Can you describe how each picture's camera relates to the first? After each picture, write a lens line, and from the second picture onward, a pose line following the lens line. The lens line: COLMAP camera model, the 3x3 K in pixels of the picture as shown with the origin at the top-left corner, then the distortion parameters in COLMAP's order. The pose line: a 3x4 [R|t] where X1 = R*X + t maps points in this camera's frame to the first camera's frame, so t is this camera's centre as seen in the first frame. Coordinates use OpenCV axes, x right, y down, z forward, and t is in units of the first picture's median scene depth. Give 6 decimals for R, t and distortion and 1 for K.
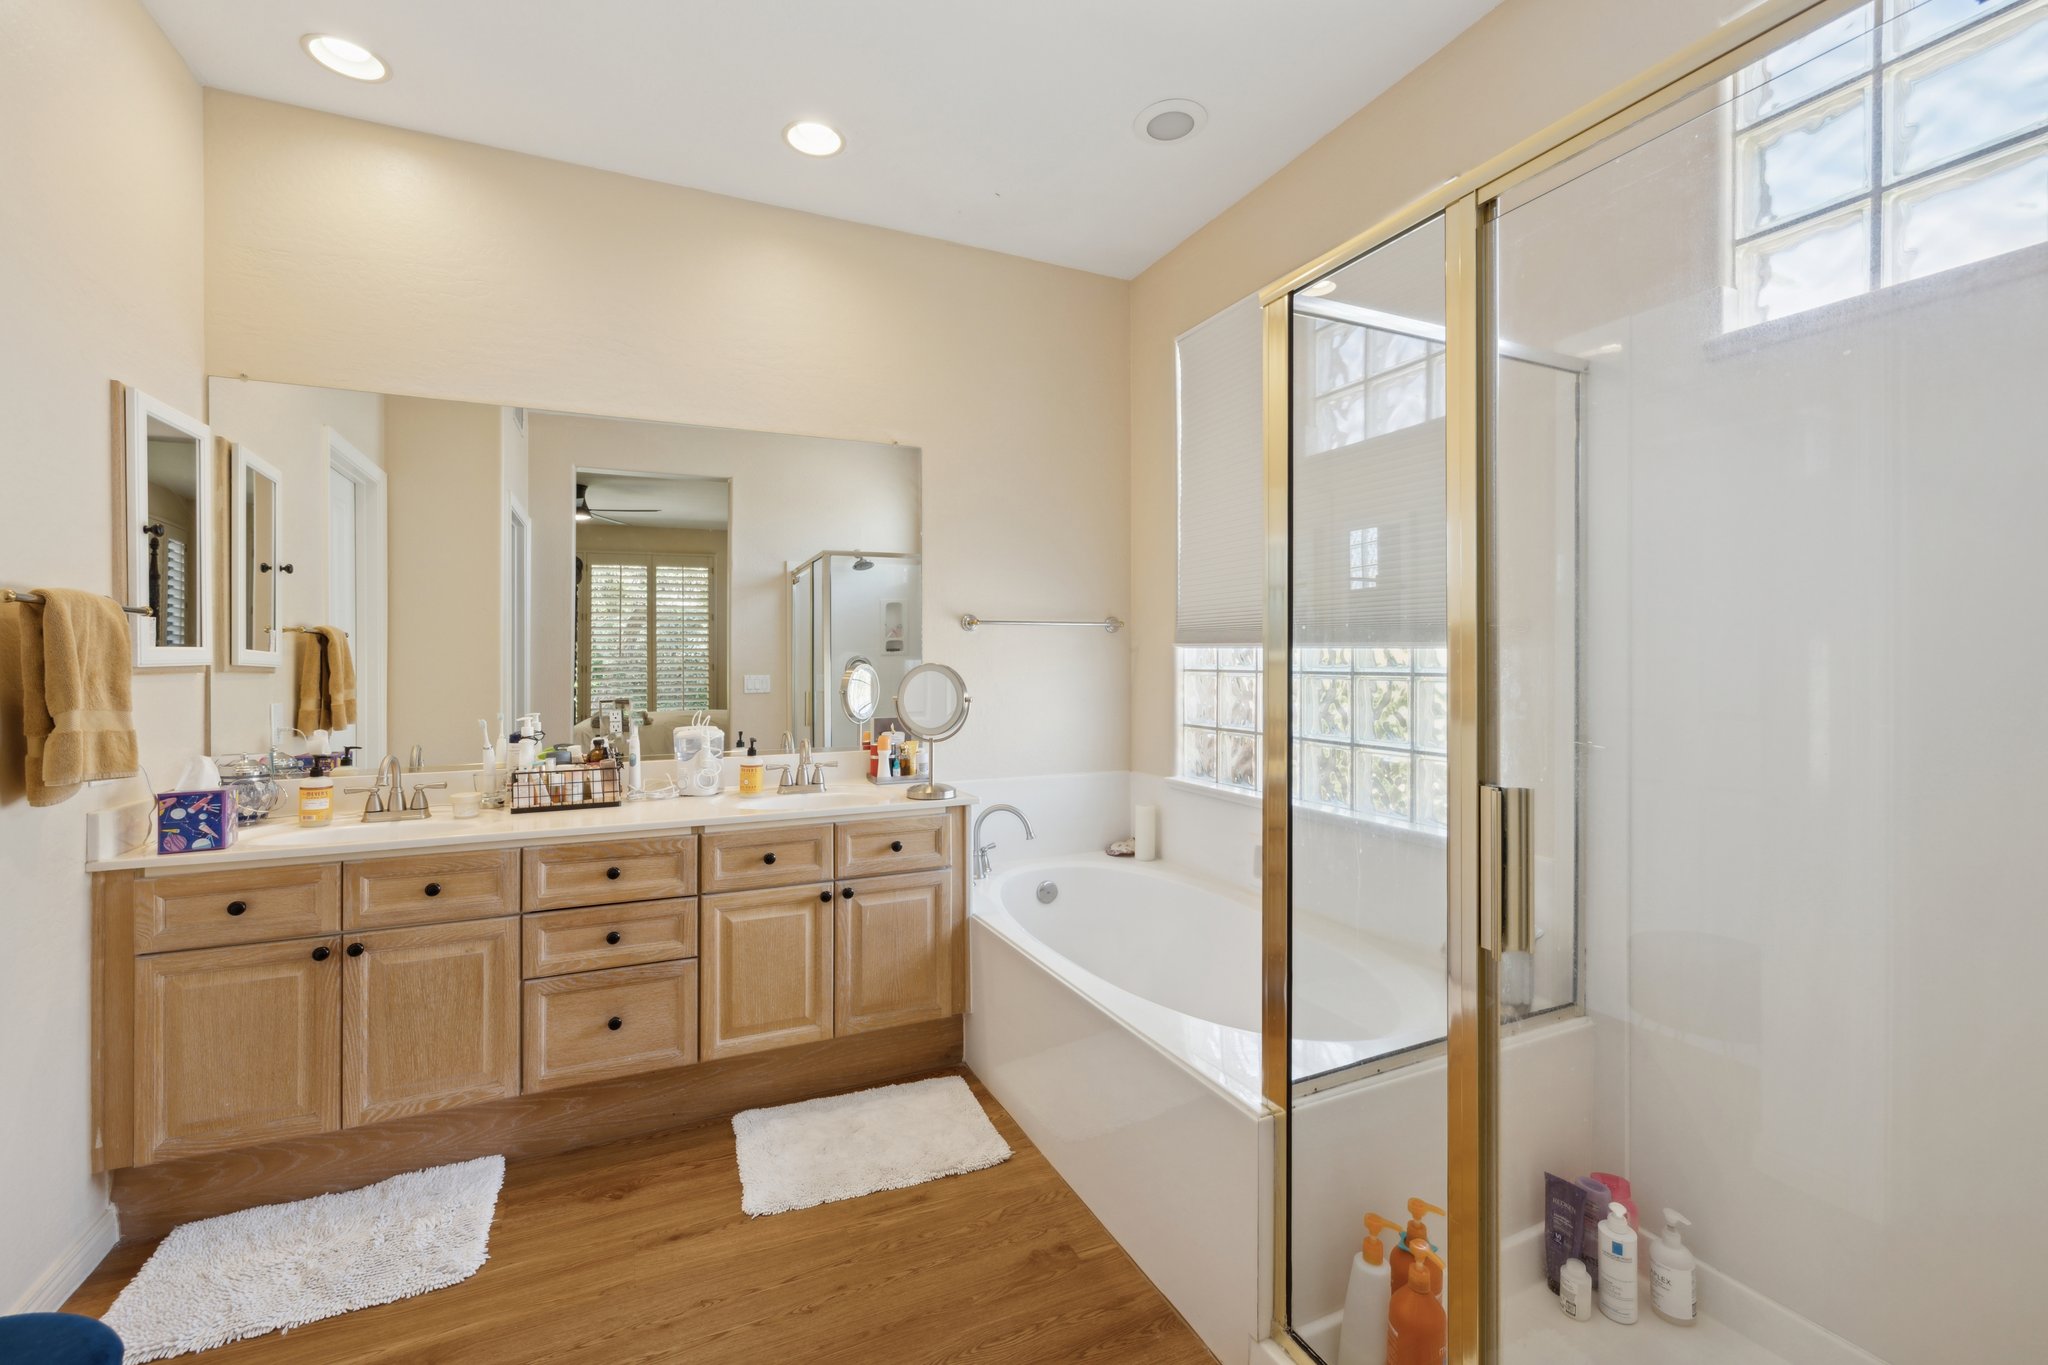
lens RADIAL K [[855.4, 0, 1019.5], [0, 855.4, 660.0], [0, 0, 1]] dist [0.002741, 0.000260]
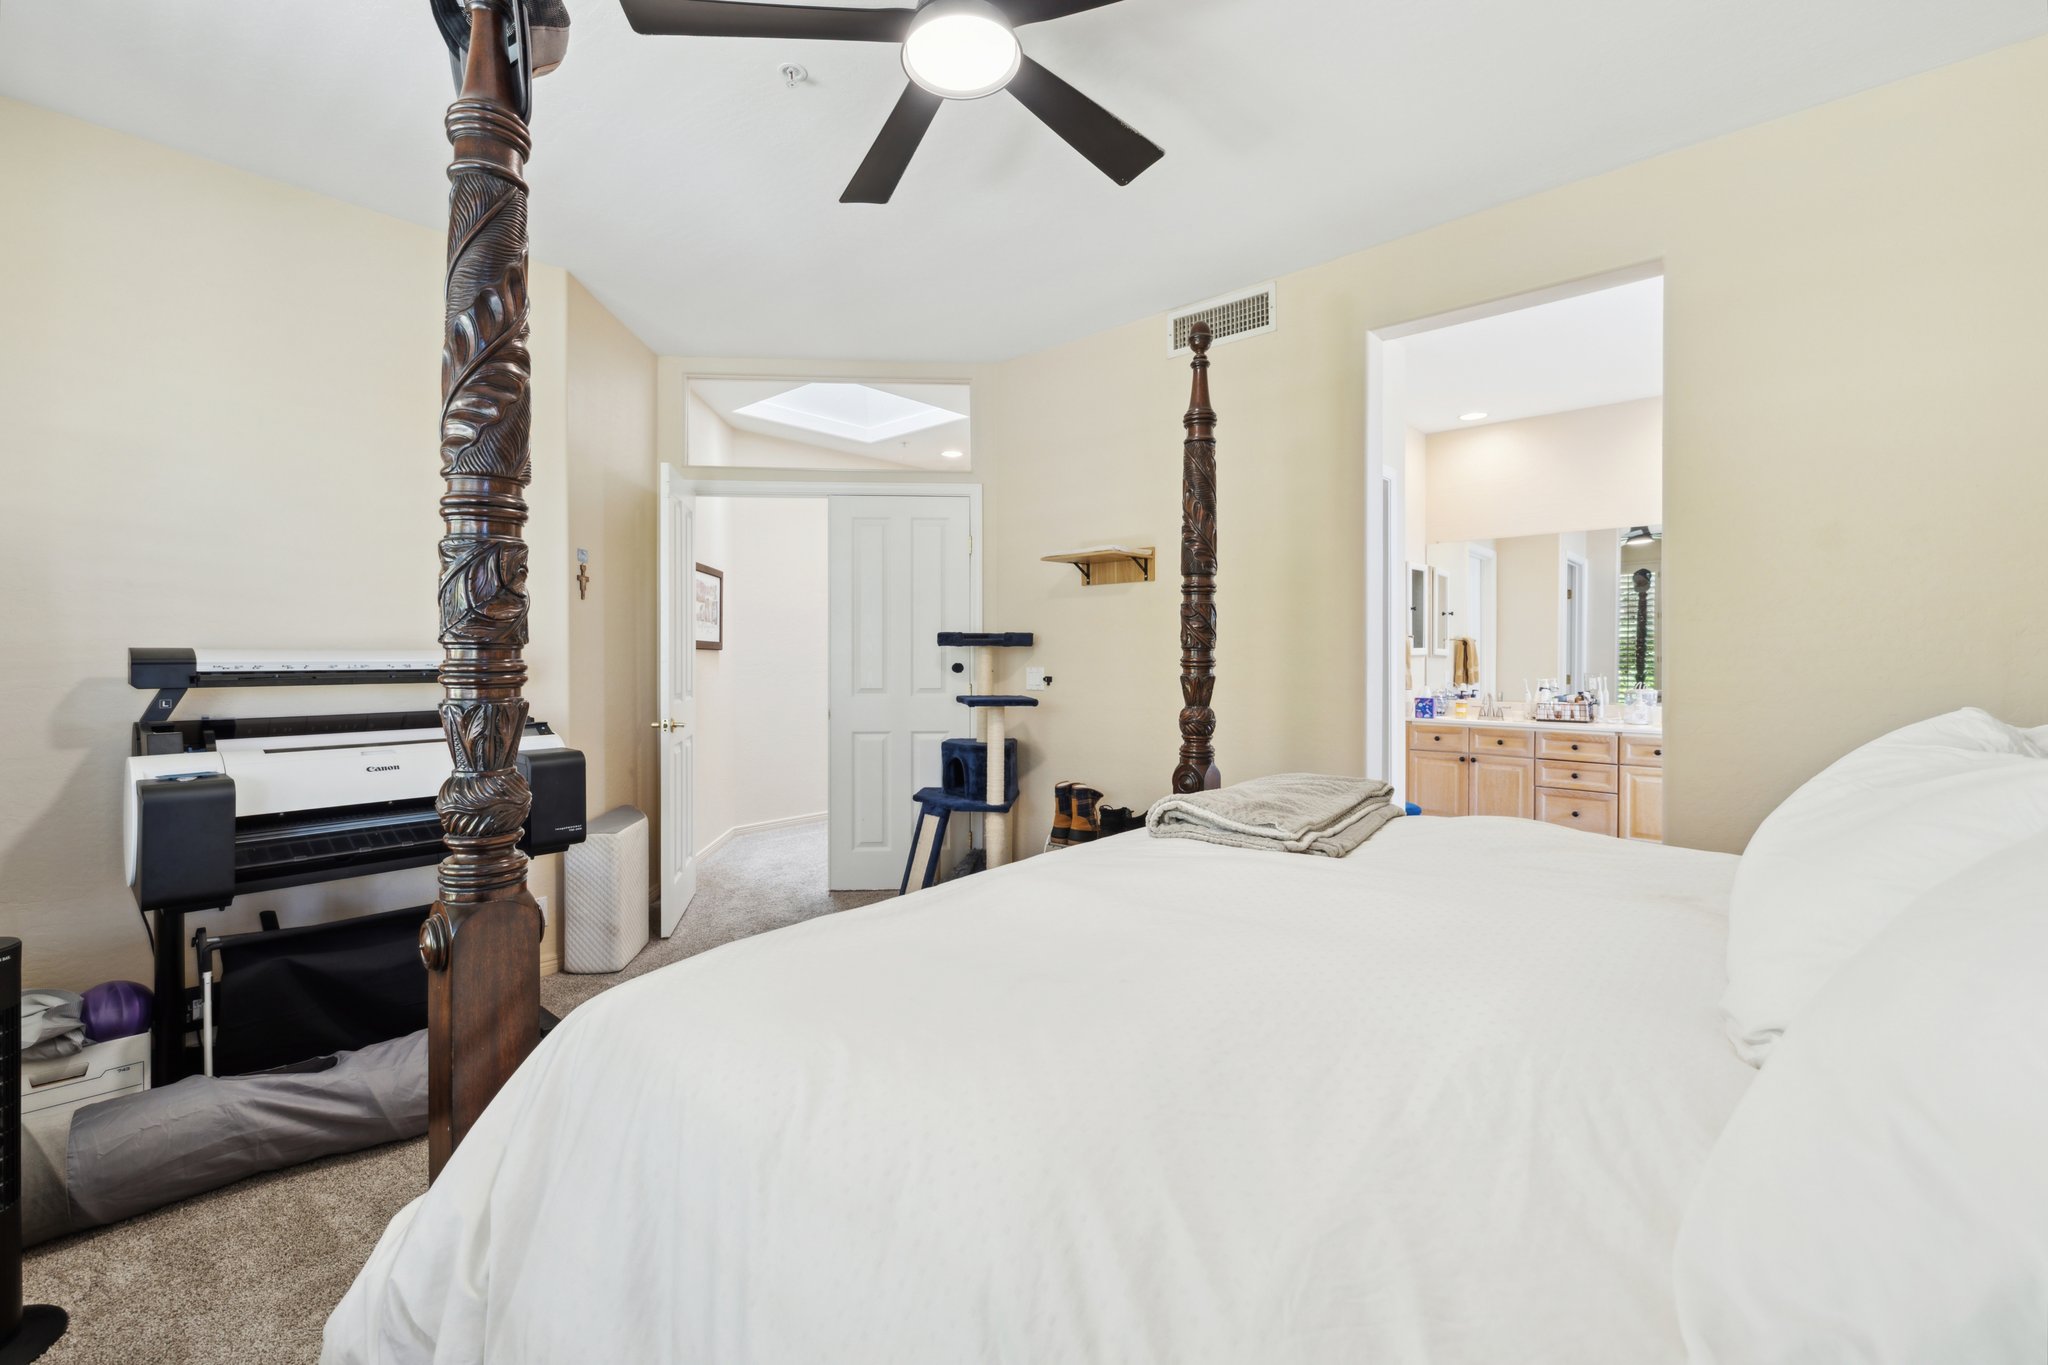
lens RADIAL K [[855.4, 0, 1019.5], [0, 855.4, 660.0], [0, 0, 1]] dist [0.002741, 0.000260]
pose [[0.391966, 0.009326, -0.919932, 0.986604], [-0.001706, 0.999954, 0.009411, -0.000388], [0.919978, -0.002119, 0.391964, -1.185339]]
